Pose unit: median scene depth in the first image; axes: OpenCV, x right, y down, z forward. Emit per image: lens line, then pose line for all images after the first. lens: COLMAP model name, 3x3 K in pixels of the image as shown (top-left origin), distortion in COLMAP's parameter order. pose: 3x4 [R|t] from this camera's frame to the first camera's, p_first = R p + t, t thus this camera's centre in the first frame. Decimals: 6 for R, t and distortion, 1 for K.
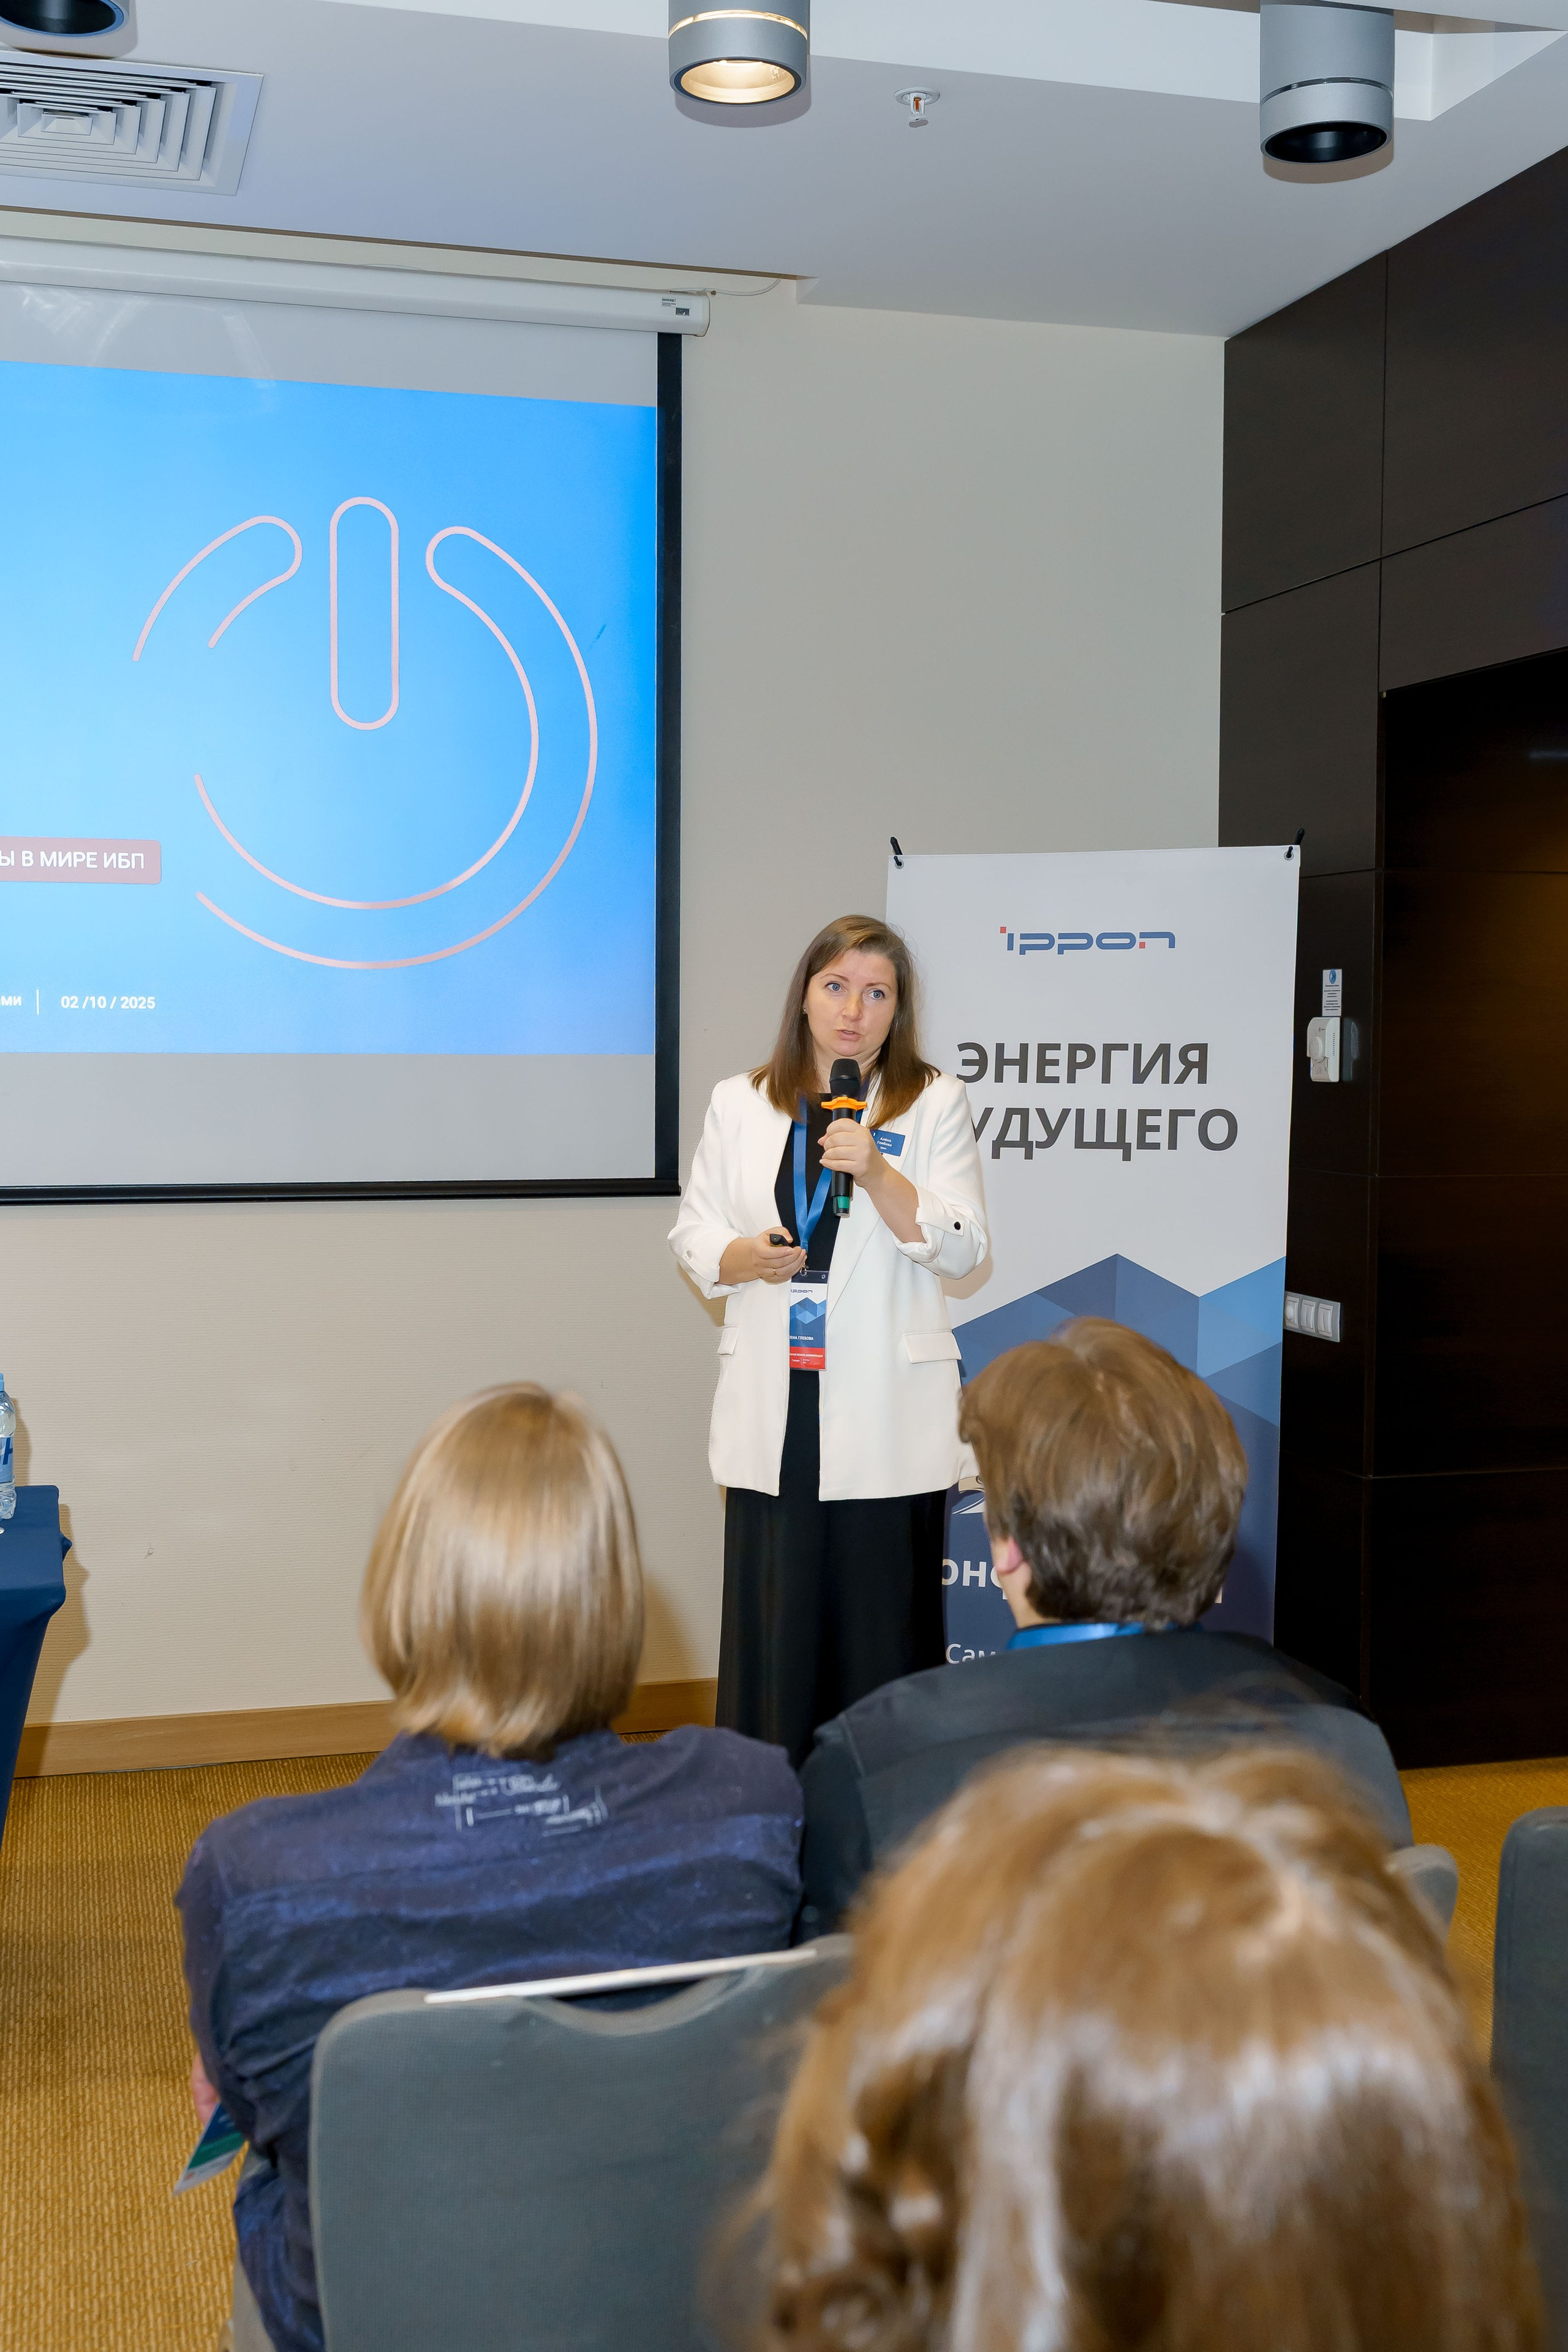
lens RADIAL K [[2542.5, 0, 762.4], [0, 2542.5, 1180.5], [0, 0, 1]] dist [-0.013646, -0.012612]
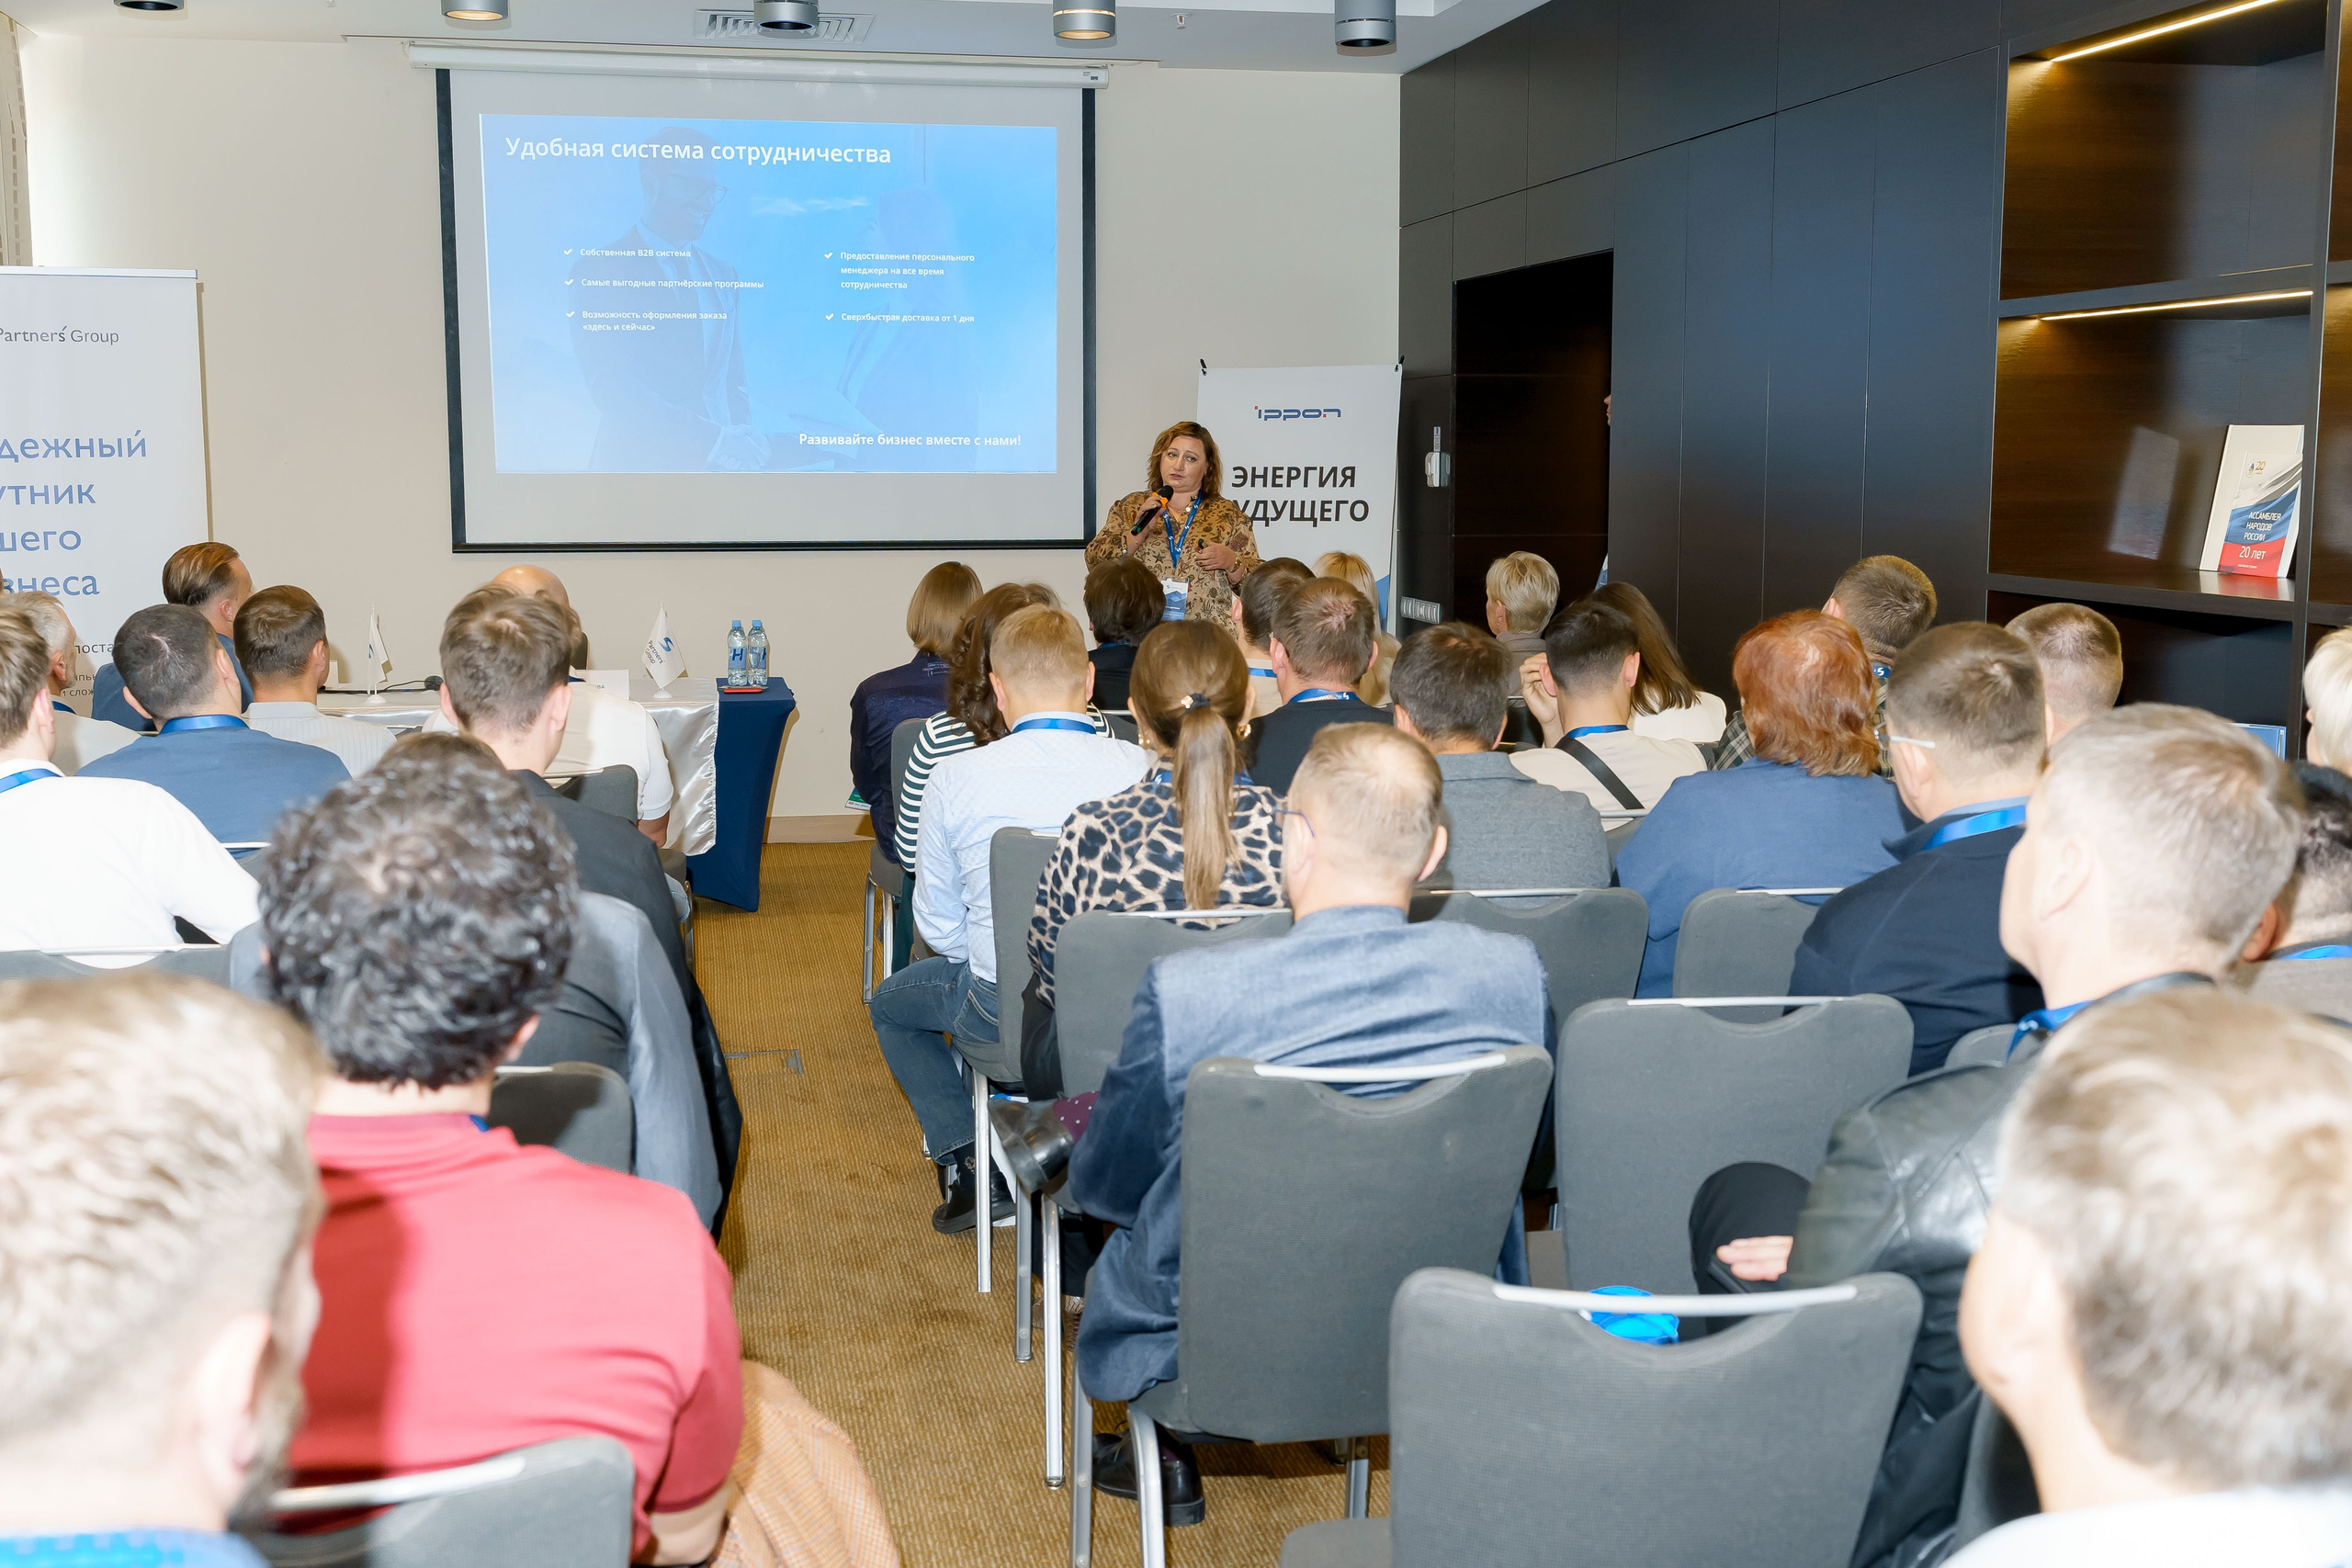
lens RADIAL K [[2467.3, 0, 1148.7], [0, 2467.3, 773.8], [0, 0, 1]] dist [-0.011654, 0.006411]
pose [[0.996513, 0.007075, -0.083133, 0.173787], [-0.001388, 0.997666, 0.068268, 0.051999], [0.083422, -0.067915, 0.994197, -0.904007]]
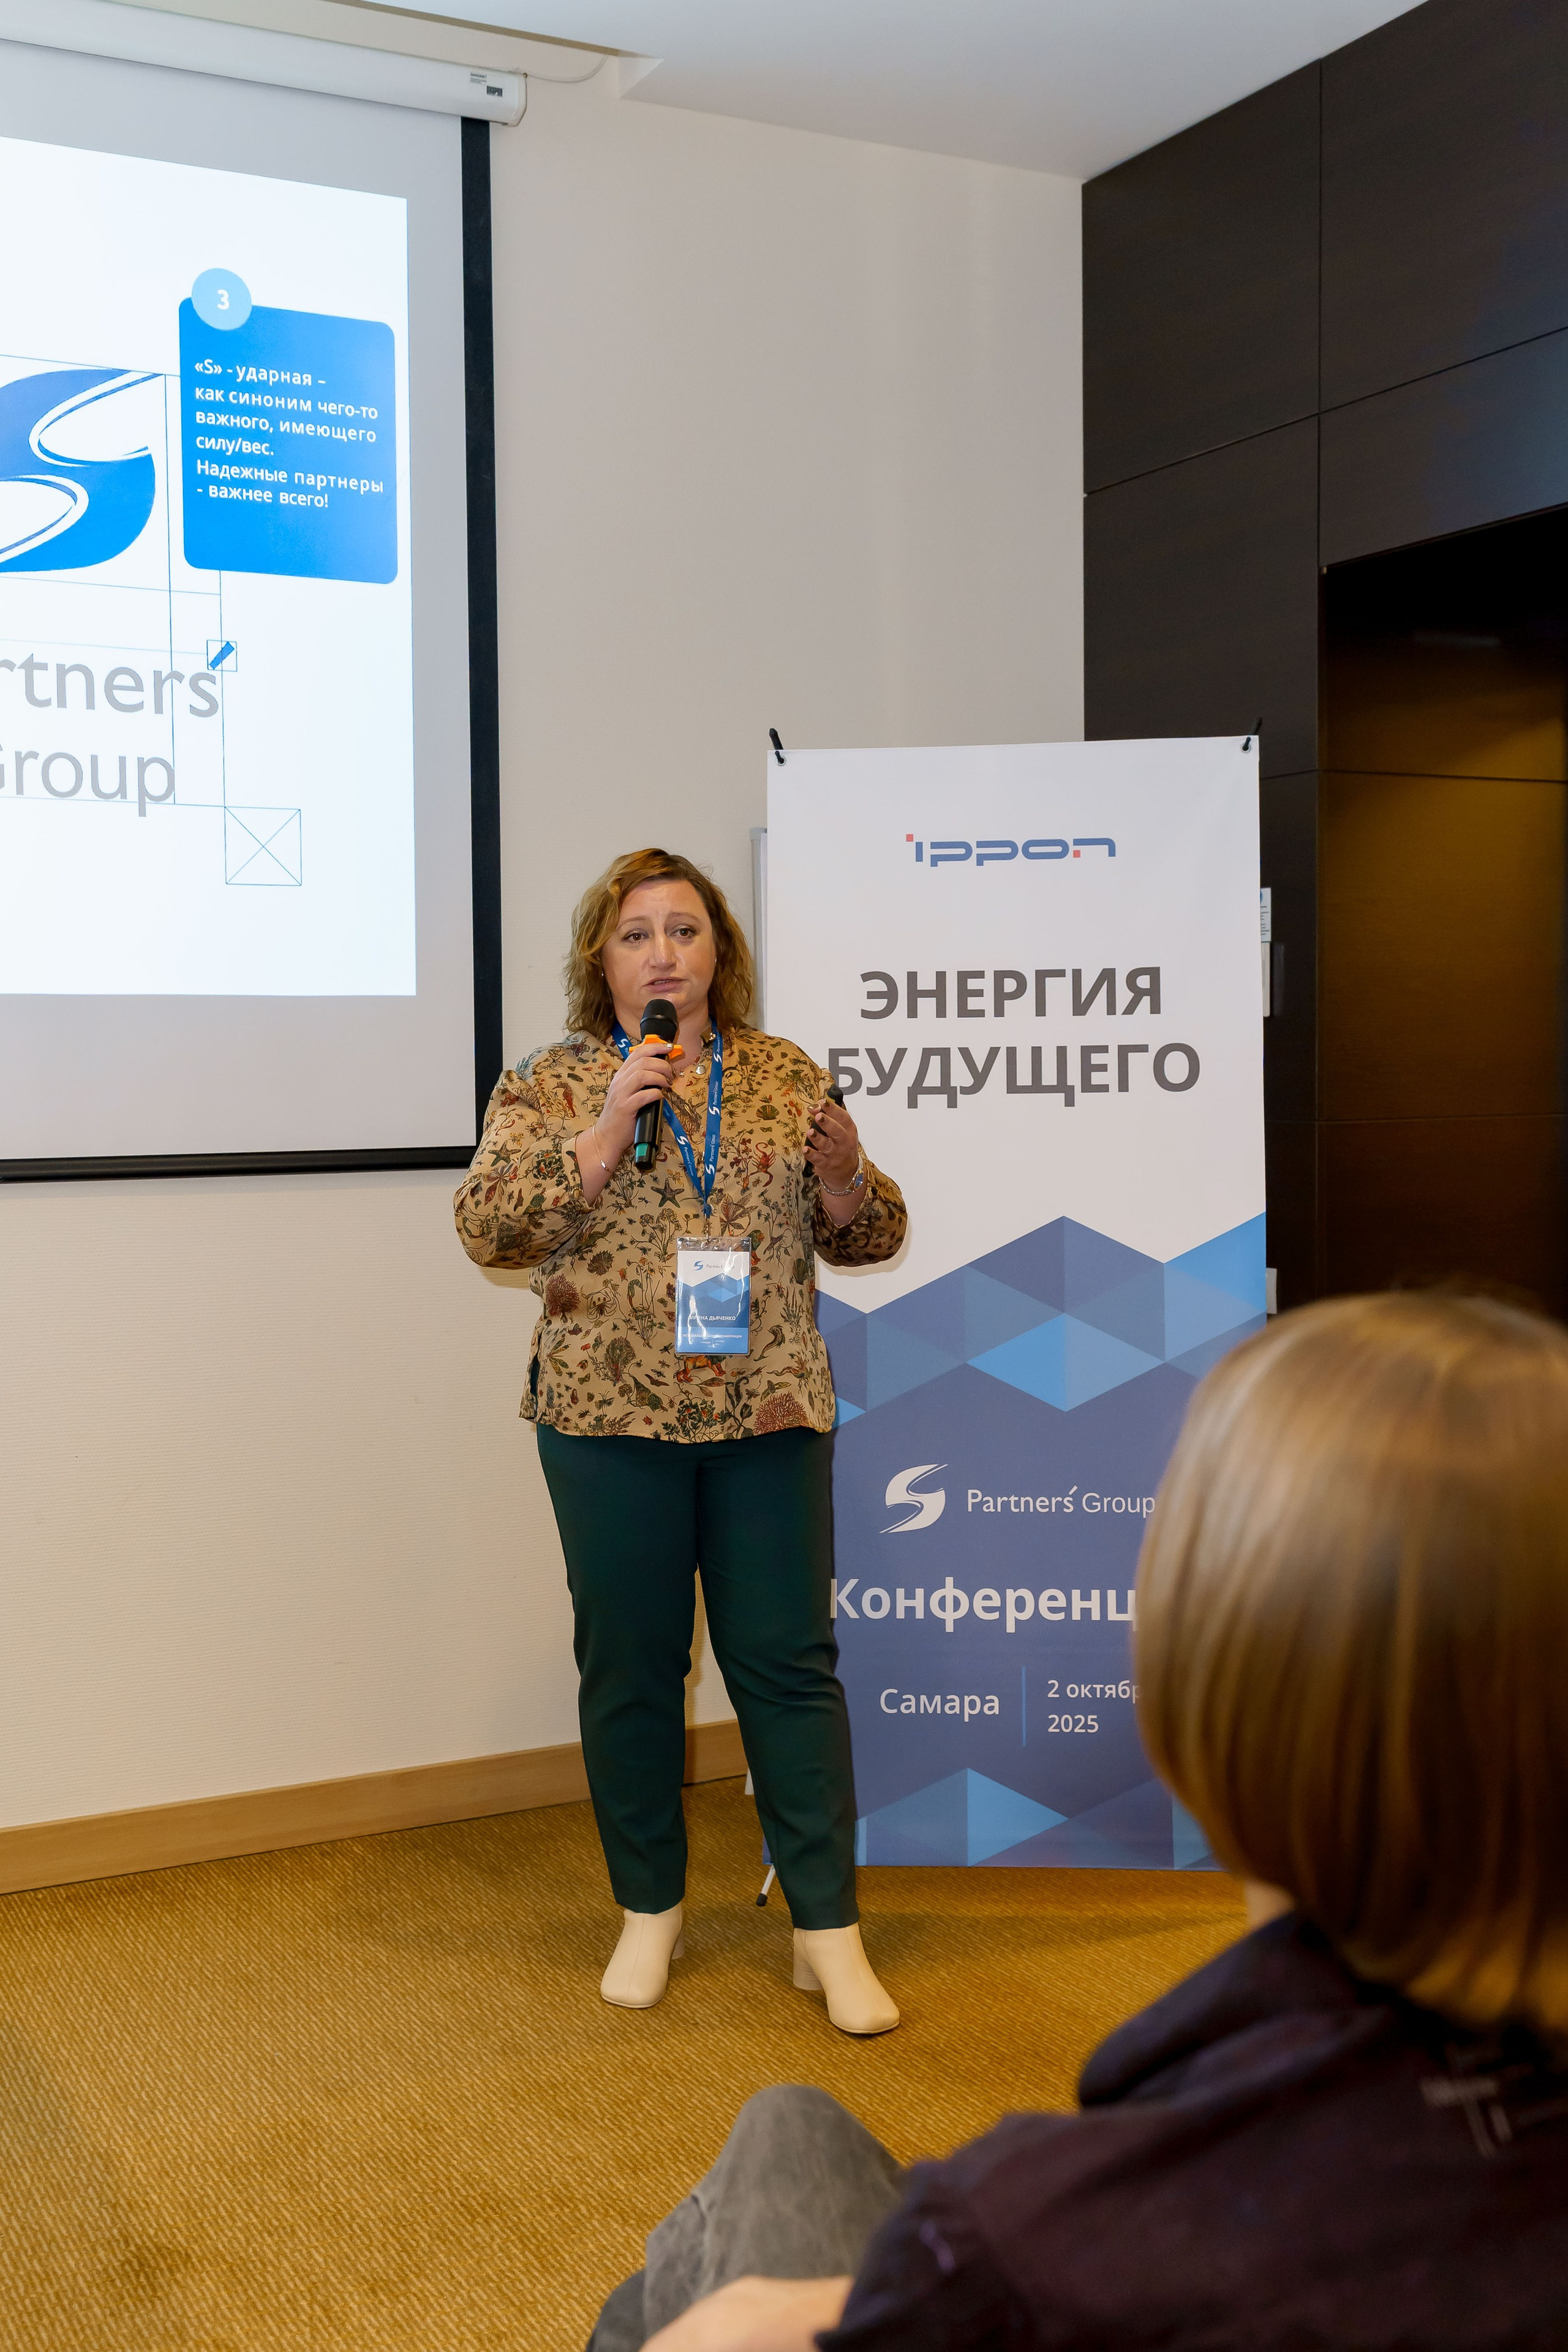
lens RADIAL K [[2528.7, 0, 771.7], [0, 2528.7, 1180.1], [0, 0, 1]] dist [0.004026, -0.023210]
pose [[0.977929, -0.024845, 0.207454, -0.129182], [0.026534, 0.999634, -0.005360, 0.018611], [-0.207245, 0.010746, 0.978230, 0.192123]]
